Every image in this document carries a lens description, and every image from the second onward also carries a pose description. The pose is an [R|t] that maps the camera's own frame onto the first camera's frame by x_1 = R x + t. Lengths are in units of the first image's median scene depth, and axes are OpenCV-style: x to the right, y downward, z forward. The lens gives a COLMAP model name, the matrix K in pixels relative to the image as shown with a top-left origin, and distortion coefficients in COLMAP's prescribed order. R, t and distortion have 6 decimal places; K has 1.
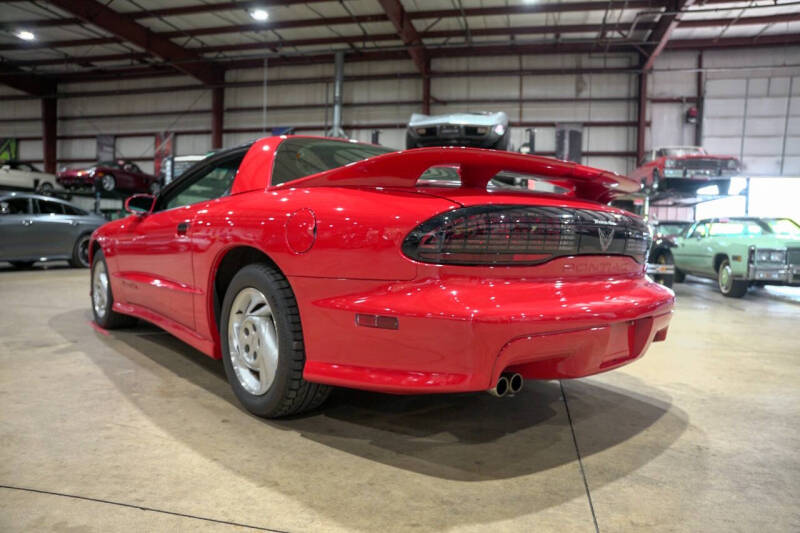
lens RADIAL K [[549.0, 0, 403.7], [0, 549.0, 267.3], [0, 0, 1]] dist [-0.130140, 0.097557]
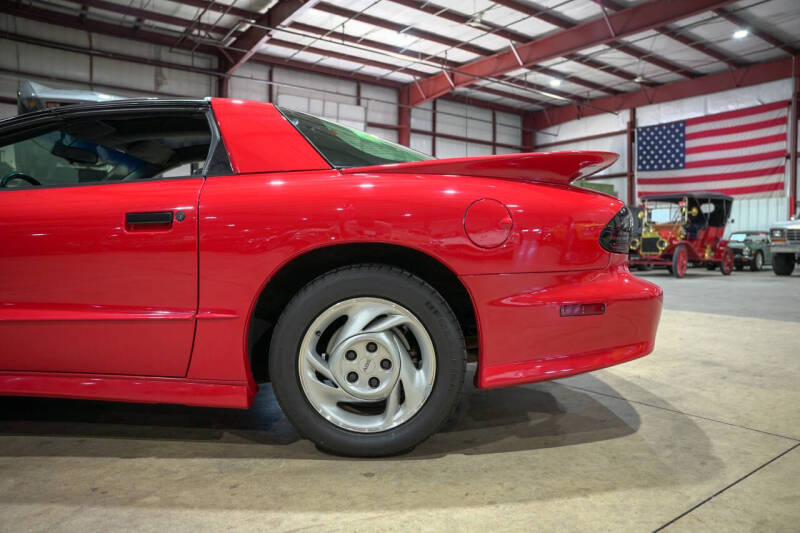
lens RADIAL K [[549.0, 0, 402.8], [0, 549.0, 263.1], [0, 0, 1]] dist [-0.130140, 0.097557]
pose [[0.665318, -0.046831, 0.745090, -0.666569], [0.052868, 0.998480, 0.015549, -0.016599], [-0.744686, 0.029047, 0.666782, 0.350566]]
